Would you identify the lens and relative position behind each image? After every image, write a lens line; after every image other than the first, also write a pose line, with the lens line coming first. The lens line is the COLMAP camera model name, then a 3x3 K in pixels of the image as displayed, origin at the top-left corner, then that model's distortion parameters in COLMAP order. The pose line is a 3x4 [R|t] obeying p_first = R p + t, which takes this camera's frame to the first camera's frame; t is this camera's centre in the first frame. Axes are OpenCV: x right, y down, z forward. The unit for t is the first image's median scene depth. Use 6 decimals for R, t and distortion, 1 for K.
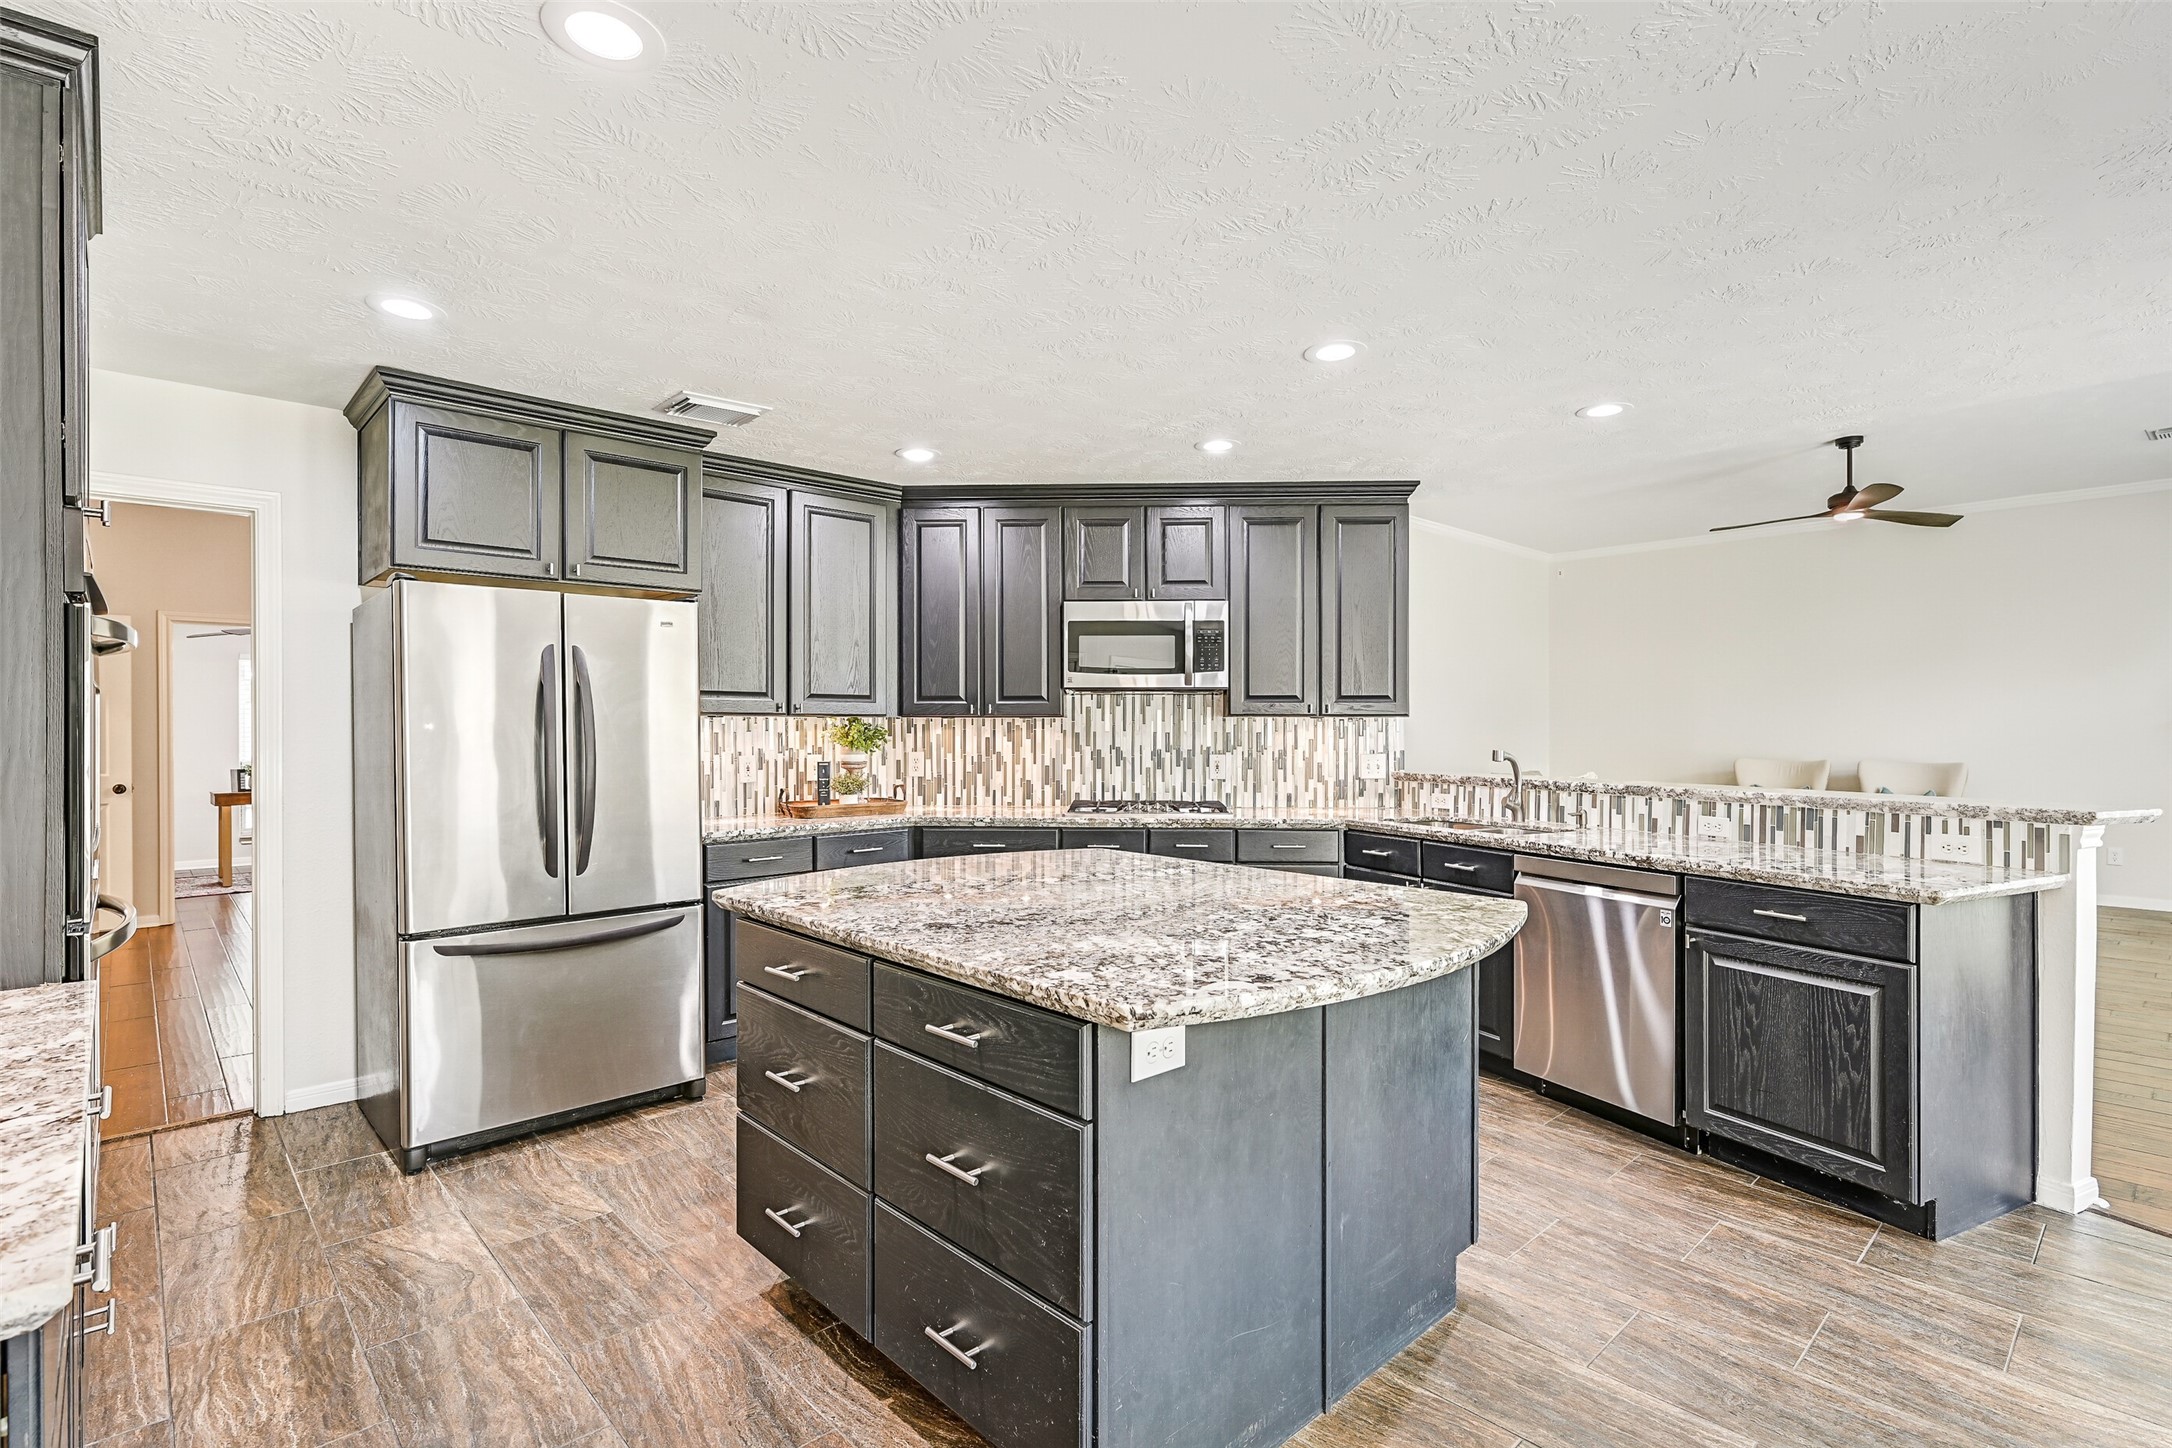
lens RADIAL K [[1071.4, 0, 1103.9], [0, 1071.4, 729.4], [0, 0, 1]] dist [-0.004860, 0.000088]
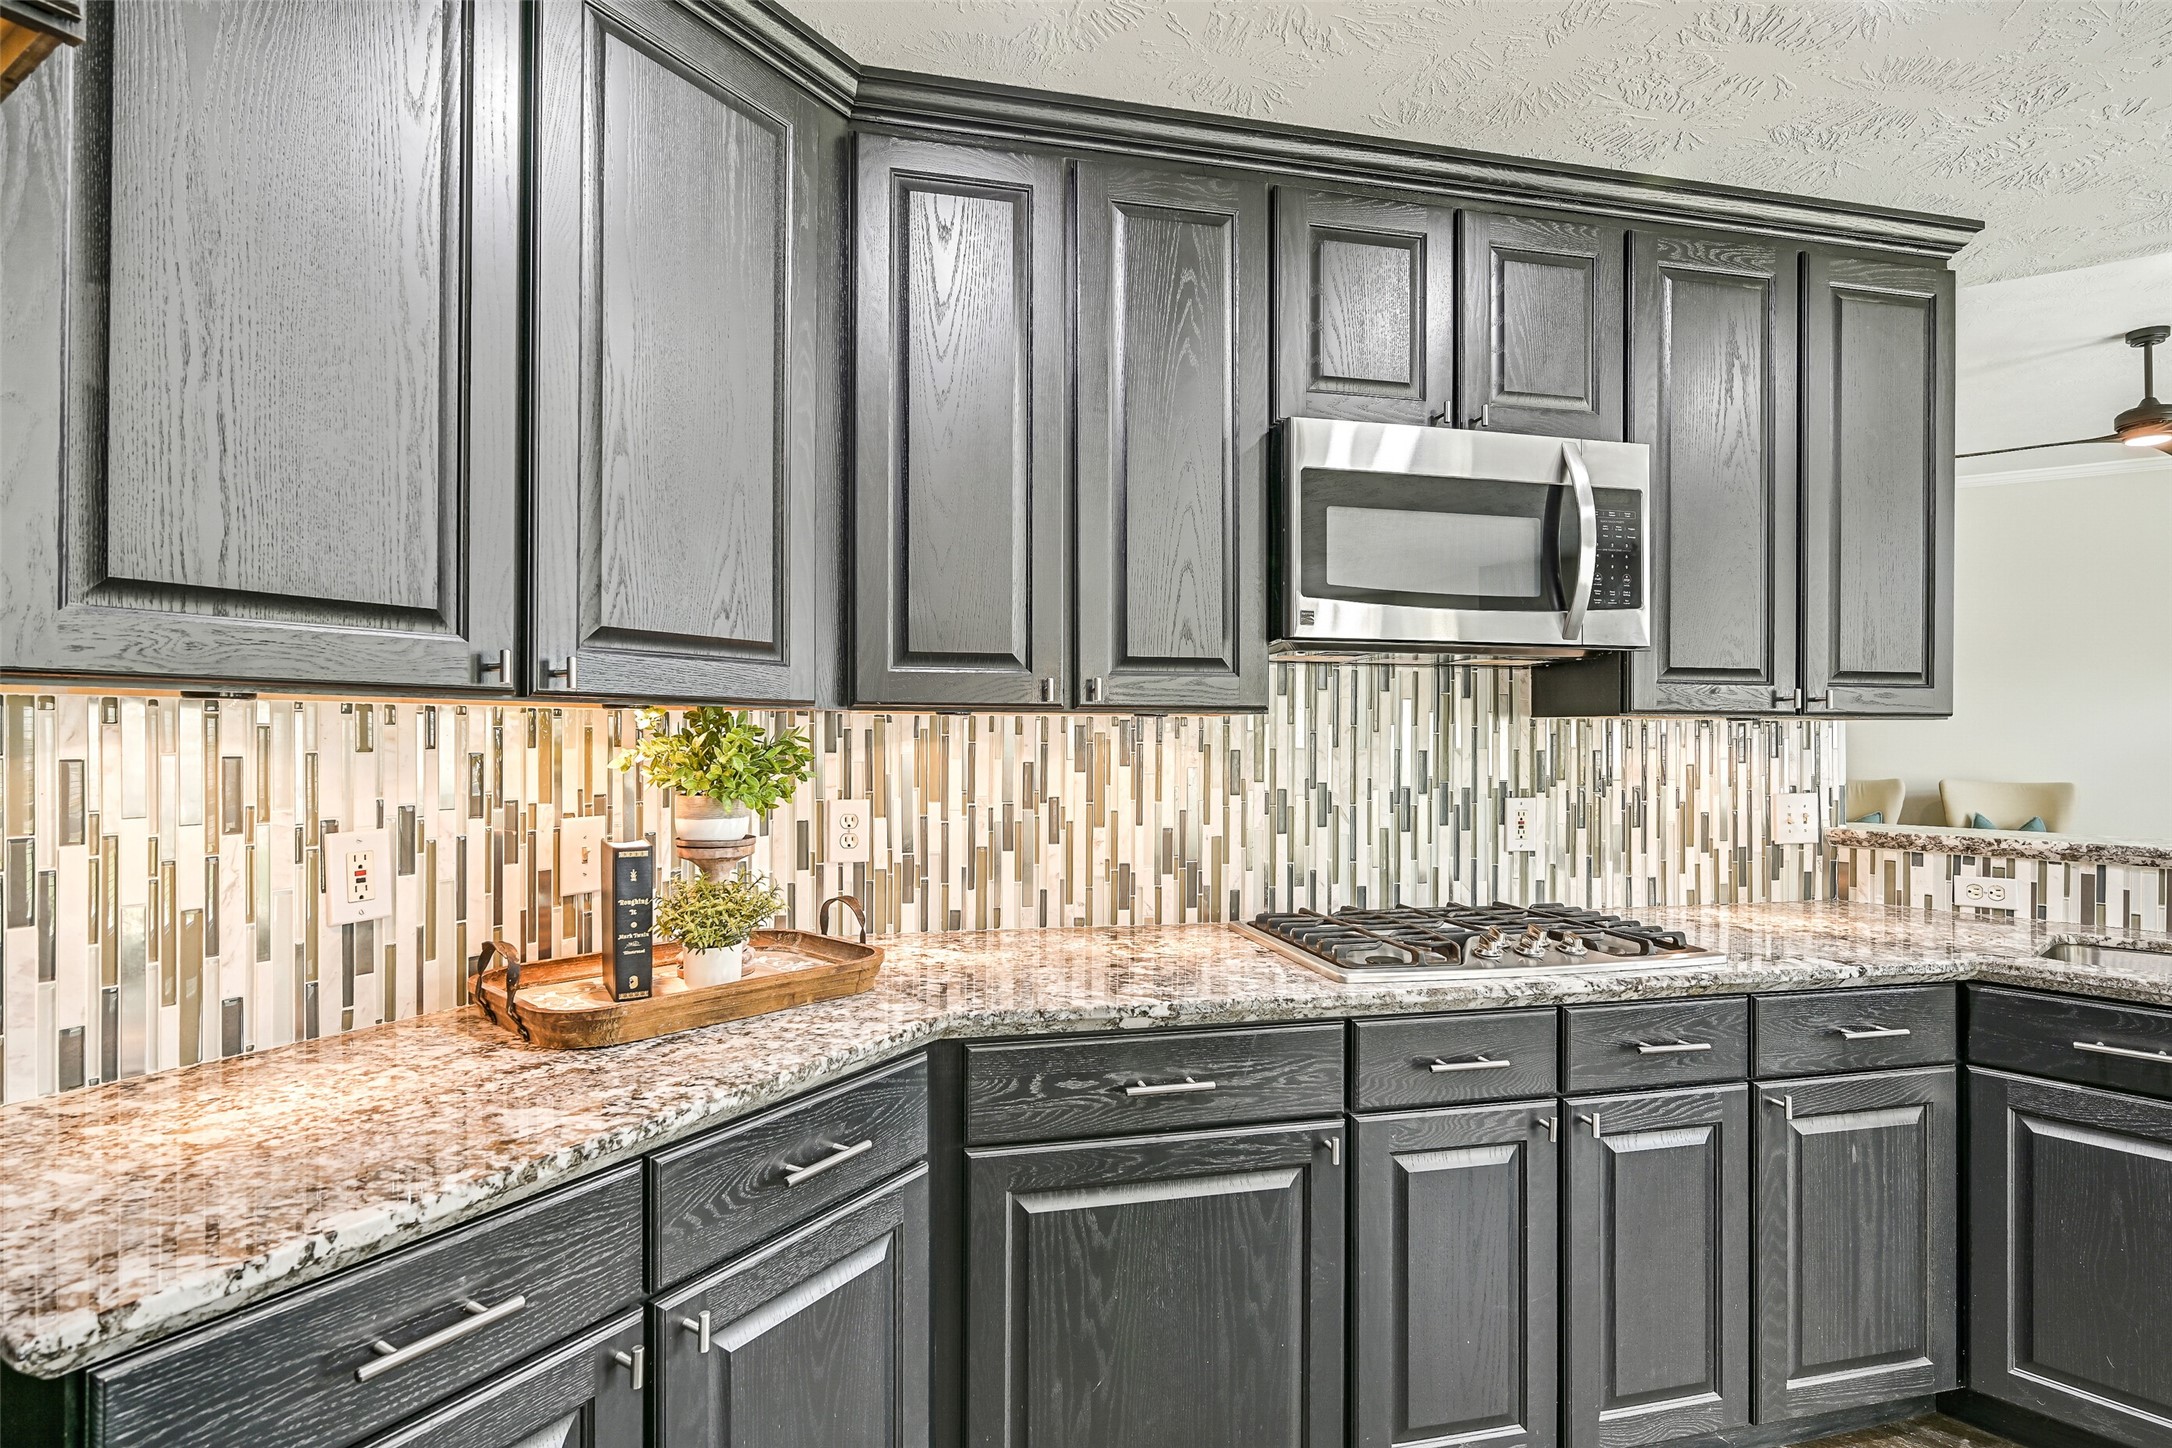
lens RADIAL K [[1071.4, 0, 1083.2], [0, 1071.4, 727.3], [0, 0, 1]] dist [-0.004860, 0.000088]
pose [[0.966359, 0.005195, 0.257144, -0.197769], [-0.002954, 0.999954, -0.009100, -0.002424], [-0.257179, 0.008034, 0.966330, 0.607925]]
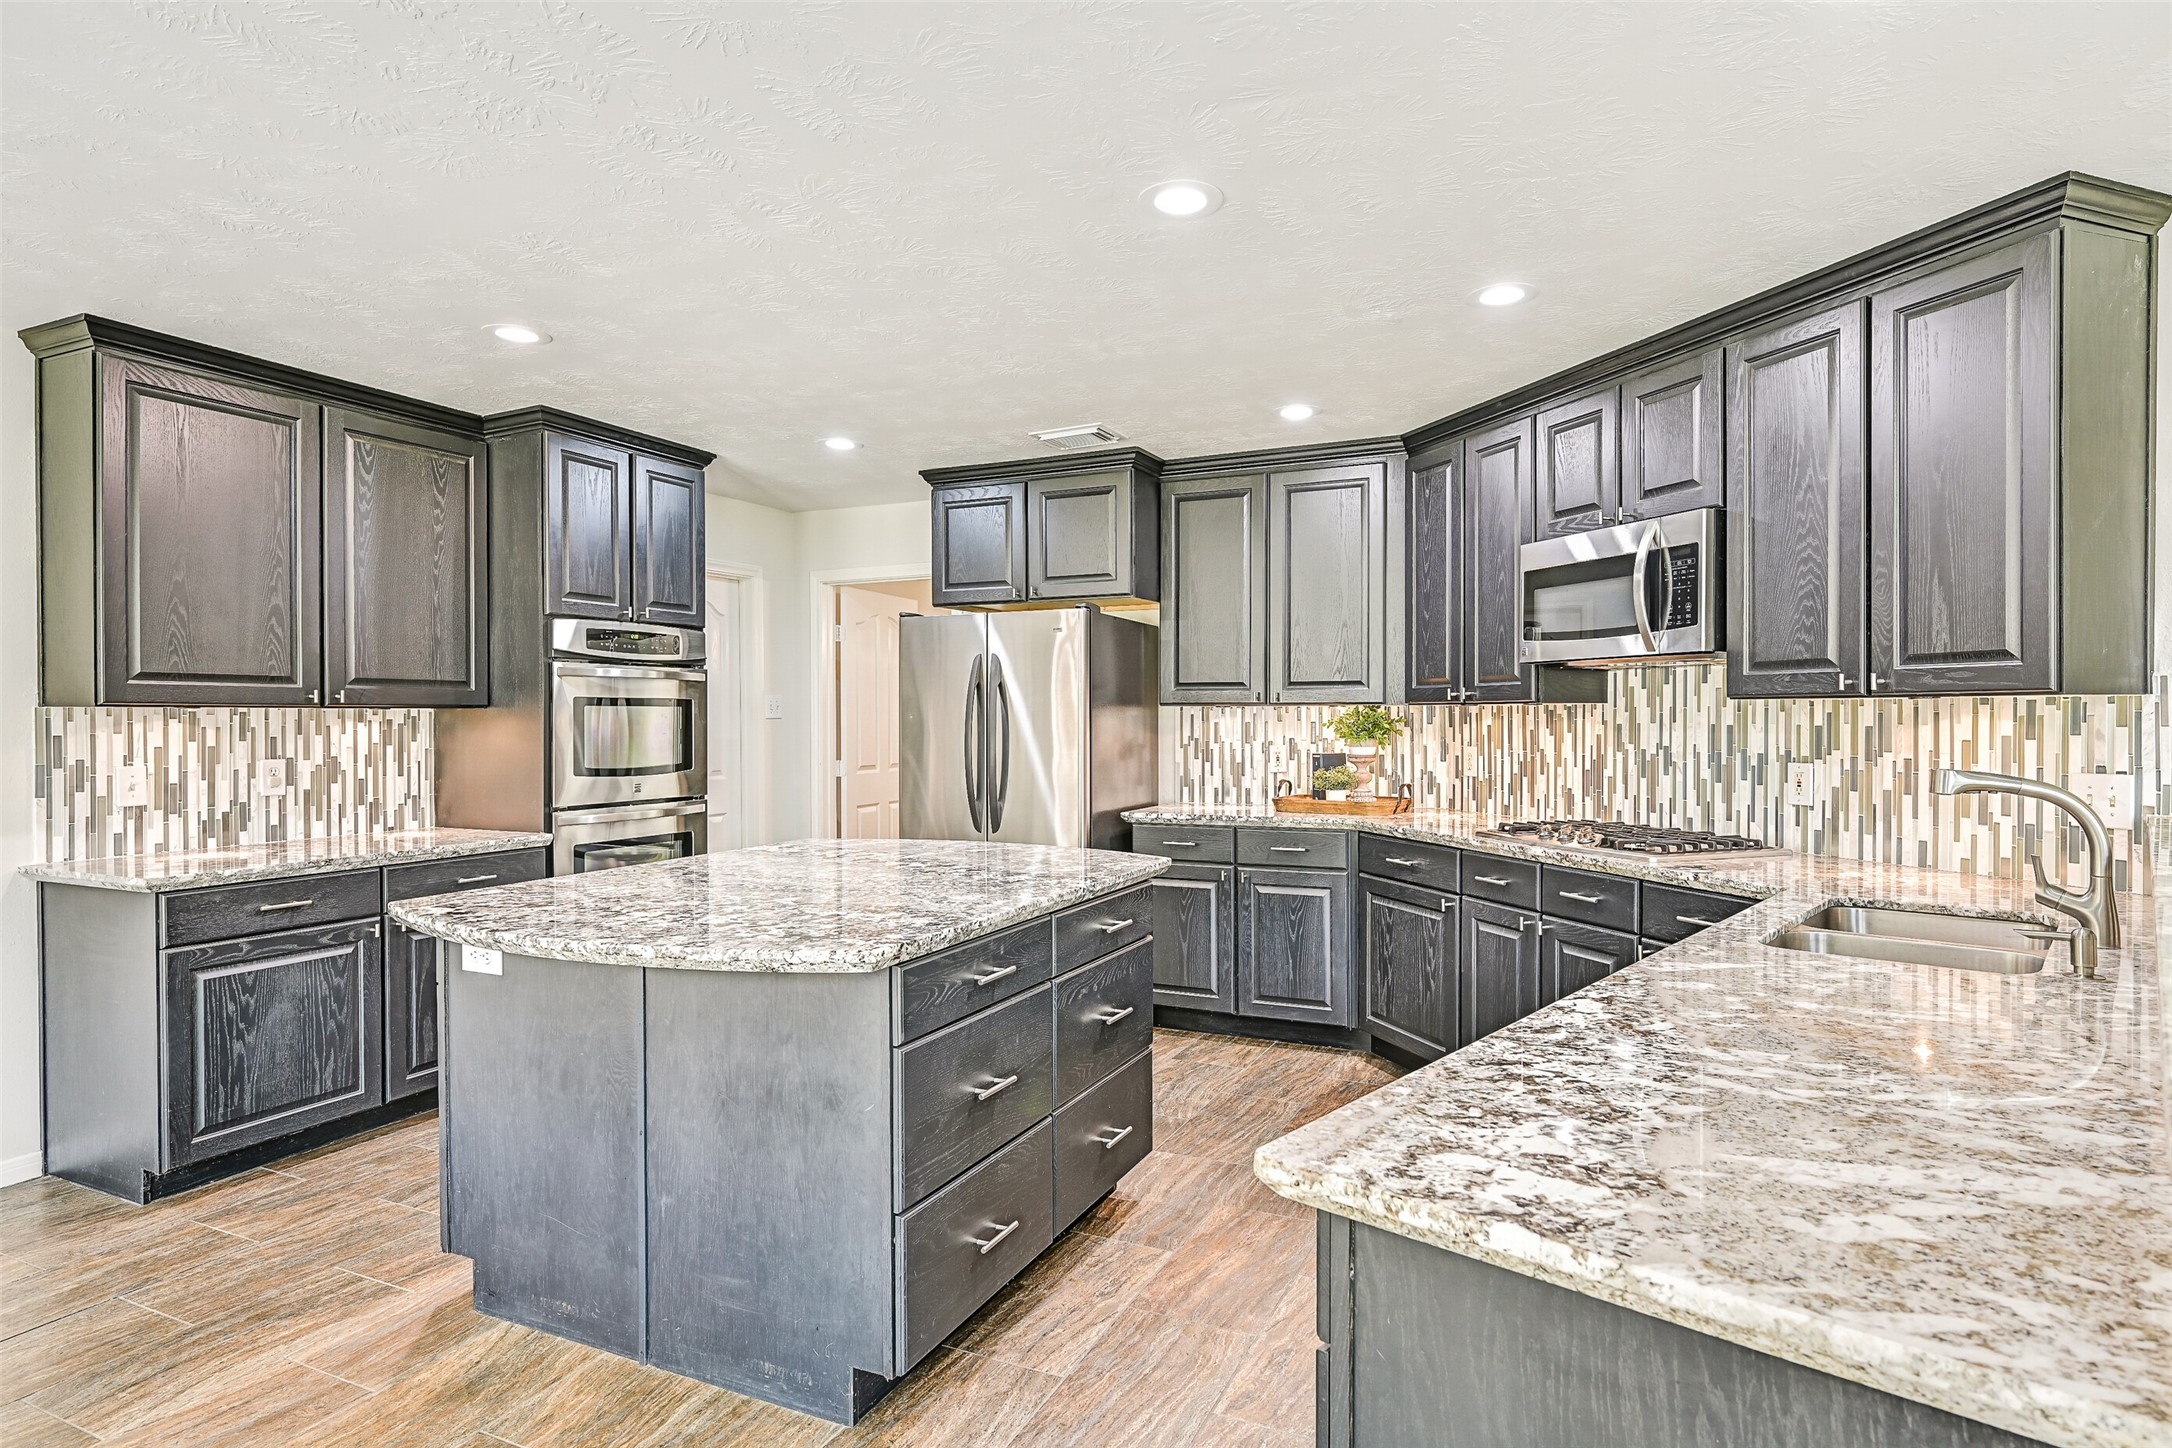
lens RADIAL K [[1181.7, 0, 1062.4], [0, 1181.7, 737.8], [0, 0, 1]] dist [0.000804, 0.001753]
pose [[0.341667, 0.016531, -0.939676, 0.582854], [-0.000091, 0.999846, 0.017557, -0.001734], [0.939821, -0.005913, 0.341616, 0.402086]]
